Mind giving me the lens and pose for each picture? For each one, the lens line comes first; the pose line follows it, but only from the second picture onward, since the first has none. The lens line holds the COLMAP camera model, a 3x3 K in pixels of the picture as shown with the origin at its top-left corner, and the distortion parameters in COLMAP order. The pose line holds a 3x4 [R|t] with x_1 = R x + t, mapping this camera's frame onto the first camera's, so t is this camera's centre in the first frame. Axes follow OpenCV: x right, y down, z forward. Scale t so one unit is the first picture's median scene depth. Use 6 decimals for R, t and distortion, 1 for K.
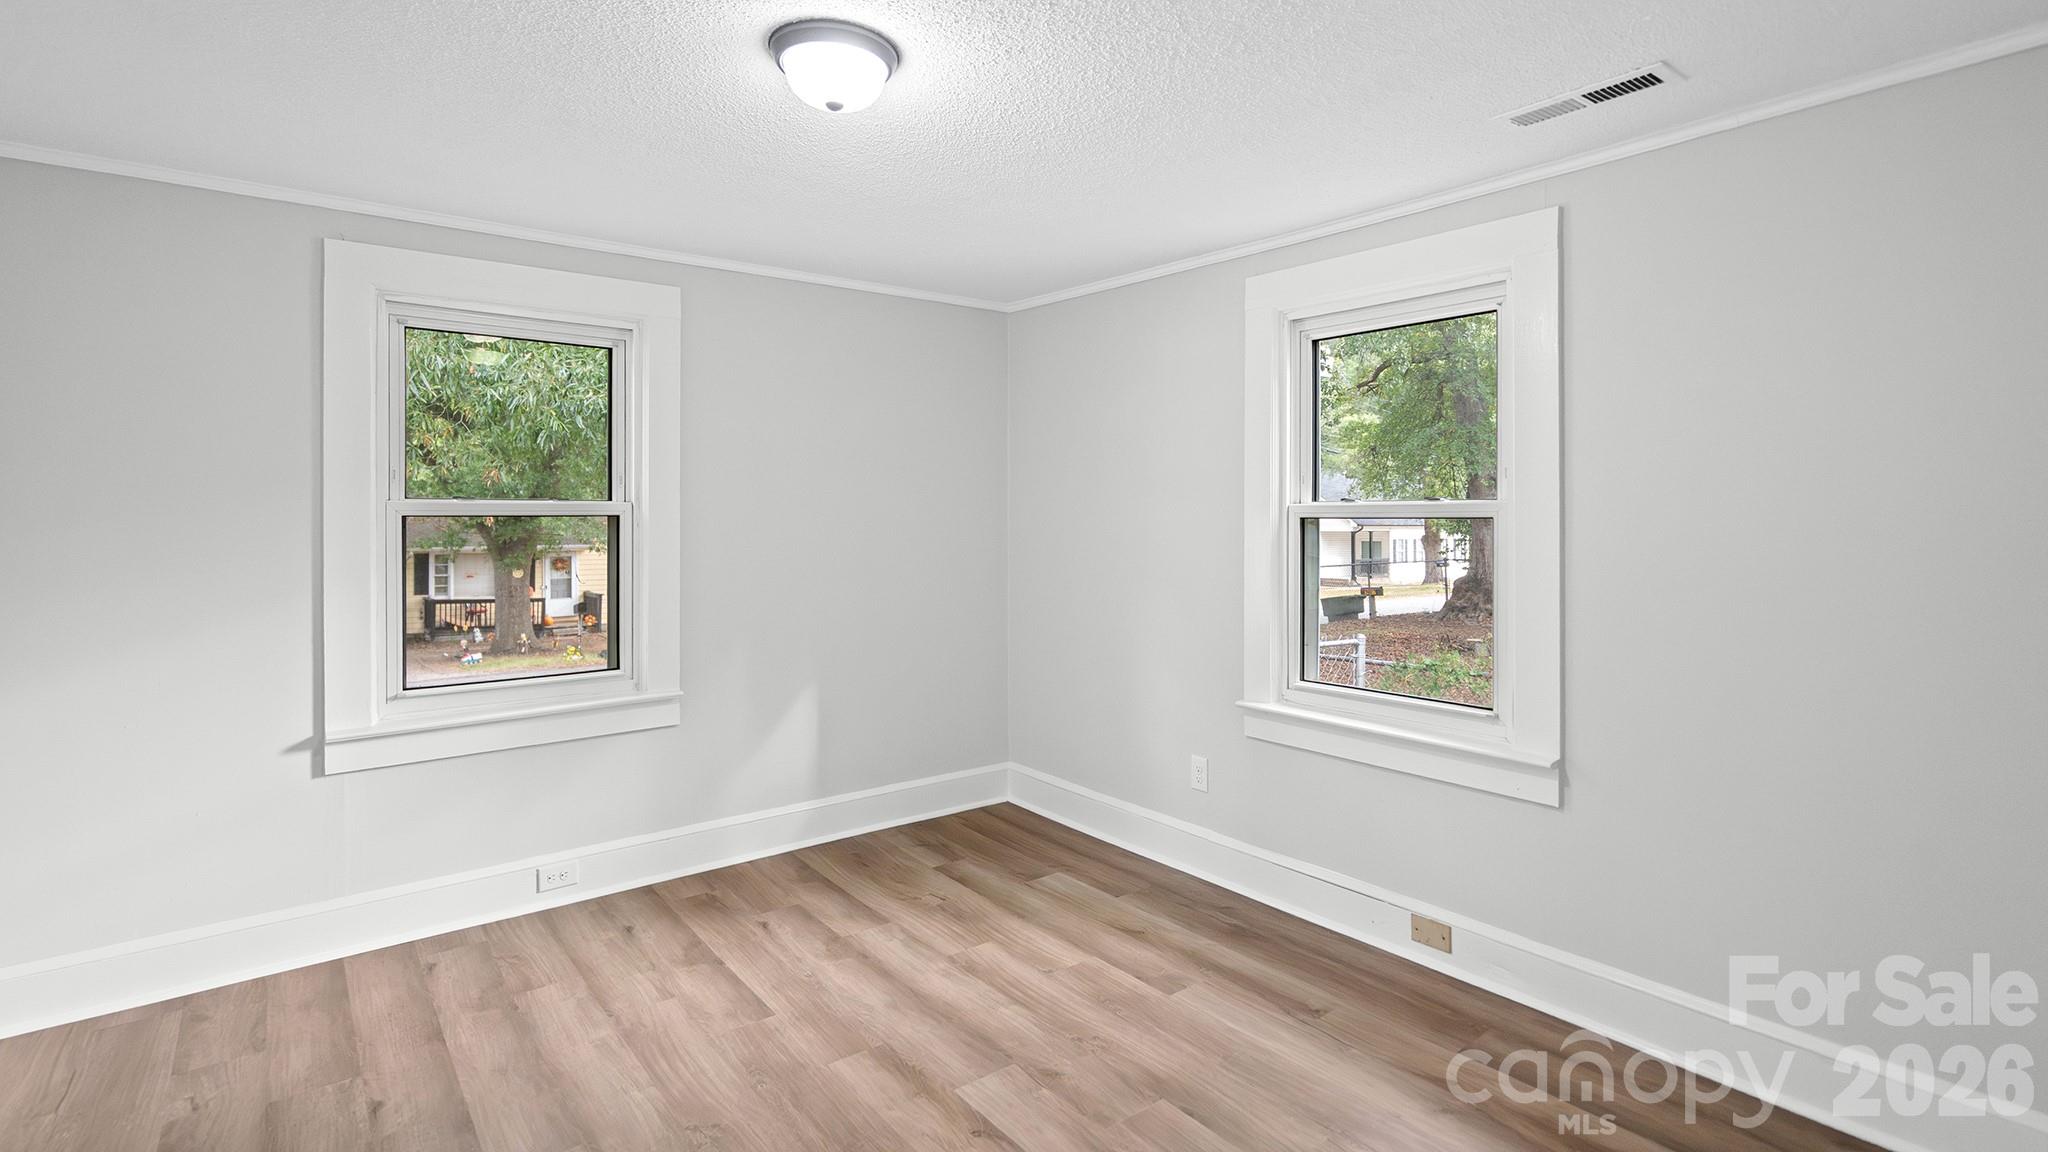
lens RADIAL K [[962.4, 0, 995.6], [0, 962.4, 516.9], [0, 0, 1]] dist [-0.004411, 0.001946]
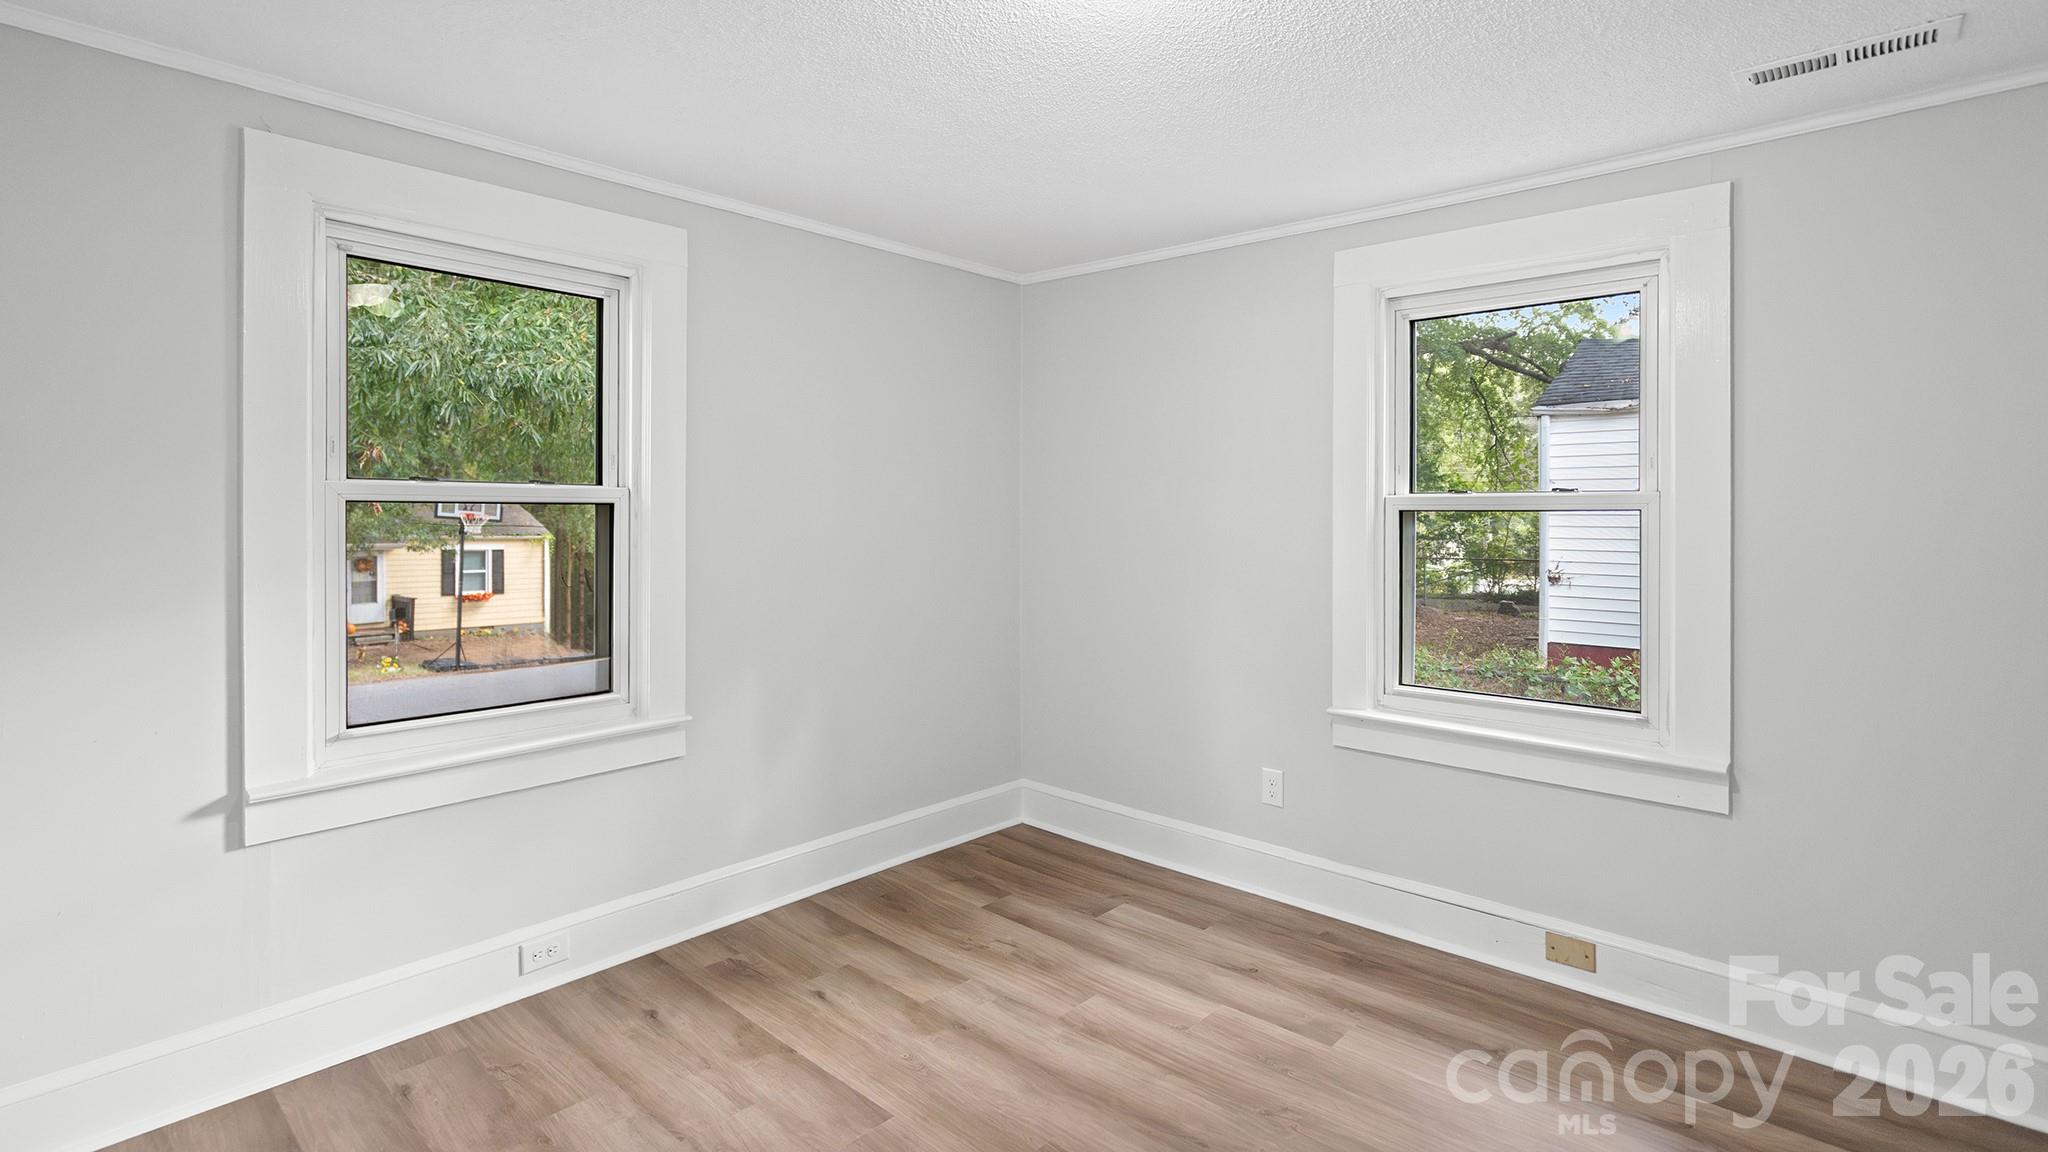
lens RADIAL K [[962.4, 0, 989.3], [0, 962.4, 517.7], [0, 0, 1]] dist [-0.004411, 0.001946]
pose [[0.985066, 0.004333, 0.172125, -0.249231], [-0.004669, 0.999988, 0.001544, 0.009011], [-0.172117, -0.002325, 0.985074, 0.160171]]
